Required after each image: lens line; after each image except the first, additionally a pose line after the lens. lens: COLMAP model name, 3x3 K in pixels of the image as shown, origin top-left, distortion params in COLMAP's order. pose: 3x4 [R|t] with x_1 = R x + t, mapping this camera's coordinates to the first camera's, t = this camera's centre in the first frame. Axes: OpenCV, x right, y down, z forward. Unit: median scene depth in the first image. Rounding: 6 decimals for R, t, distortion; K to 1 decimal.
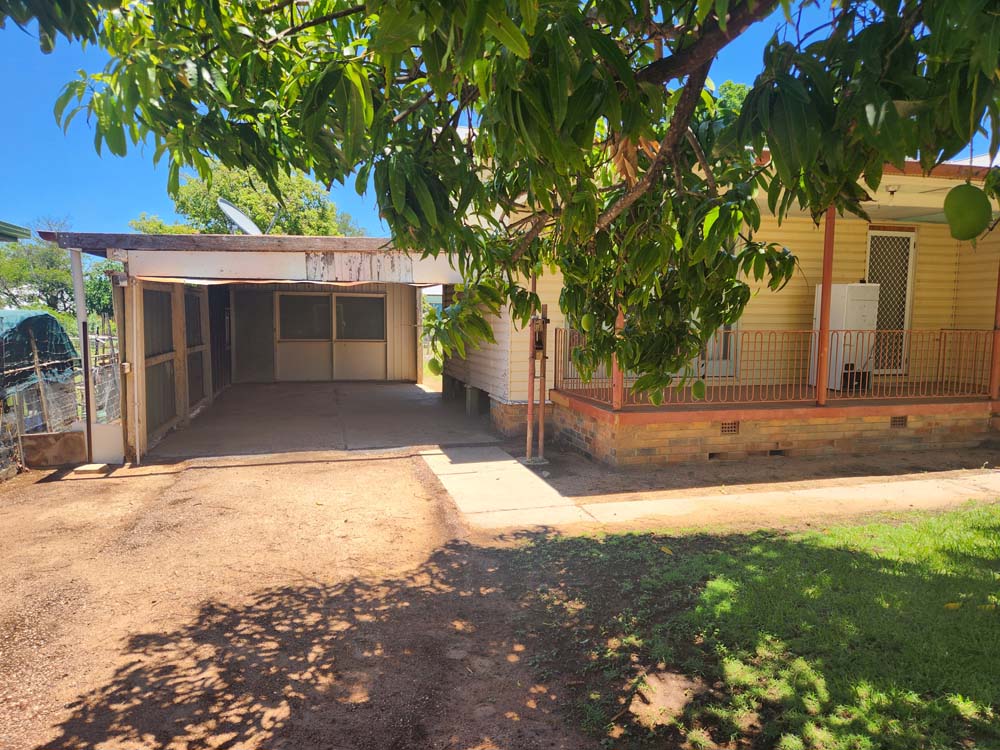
lens RADIAL K [[669.3, 0, 489.4], [0, 669.3, 380.1], [0, 0, 1]] dist [0.063165, -0.043647]
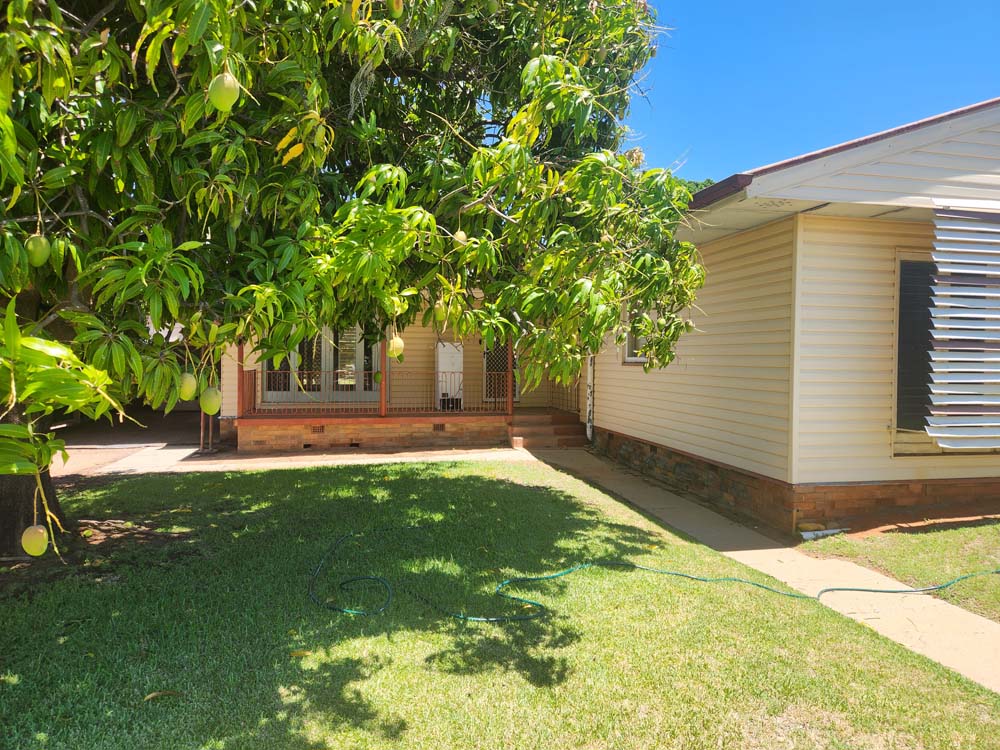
lens RADIAL K [[669.3, 0, 504.4], [0, 669.3, 368.7], [0, 0, 1]] dist [0.063165, -0.043647]
pose [[0.999582, 0.000235, -0.028898, 0.844782], [-0.002623, 0.996579, -0.082605, 0.055745], [0.028779, 0.082646, 0.996163, -0.646780]]
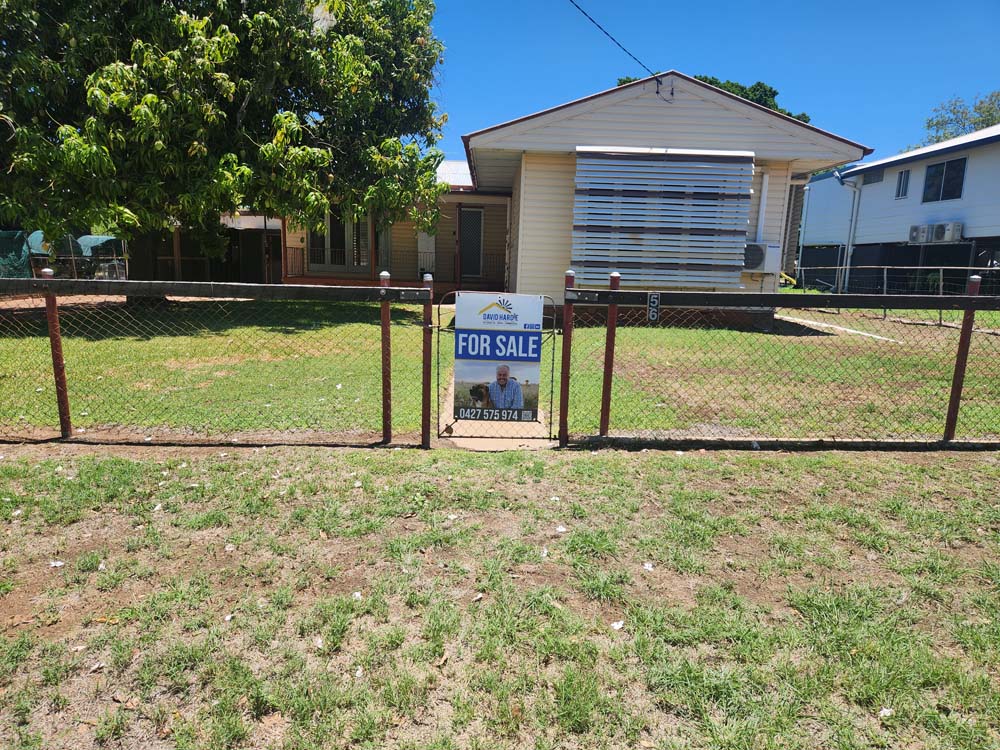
lens RADIAL K [[669.3, 0, 498.1], [0, 669.3, 380.4], [0, 0, 1]] dist [0.063165, -0.043647]
pose [[0.972583, 0.061472, -0.224285, 4.677698], [-0.045144, 0.995991, 0.077221, 0.819826], [0.228133, -0.064979, 0.971459, -4.627424]]
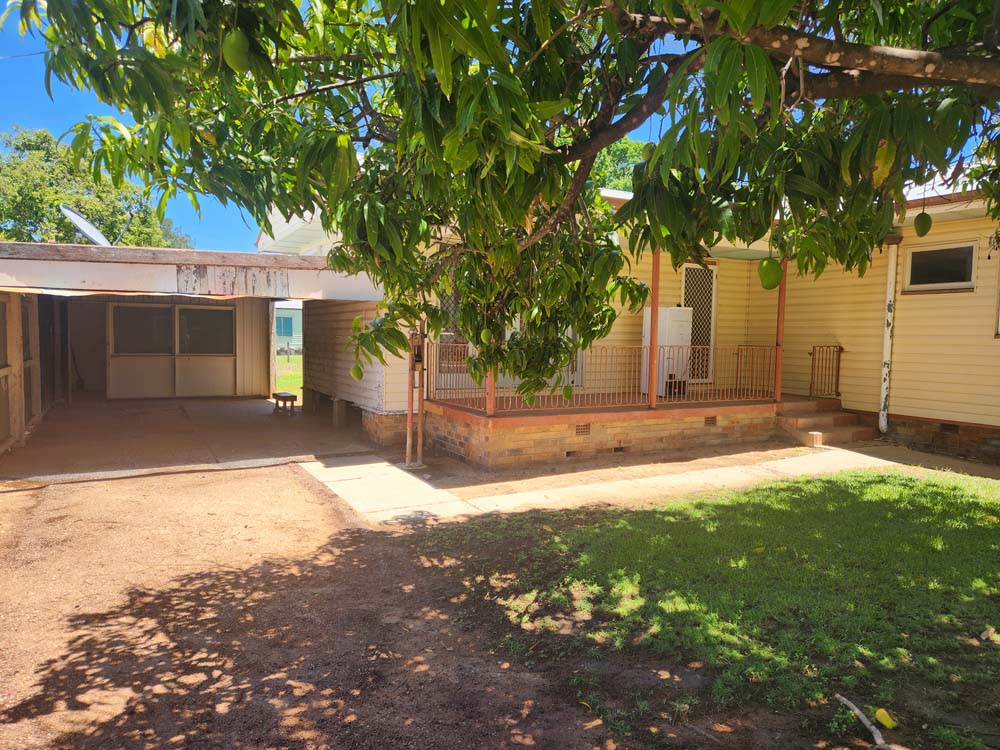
lens RADIAL K [[669.3, 0, 493.5], [0, 669.3, 372.3], [0, 0, 1]] dist [0.063165, -0.043647]
pose [[0.970838, -0.006269, 0.239655, -0.065756], [0.014612, 0.999347, -0.033051, 0.008604], [-0.239291, 0.035589, 0.970295, -0.080828]]
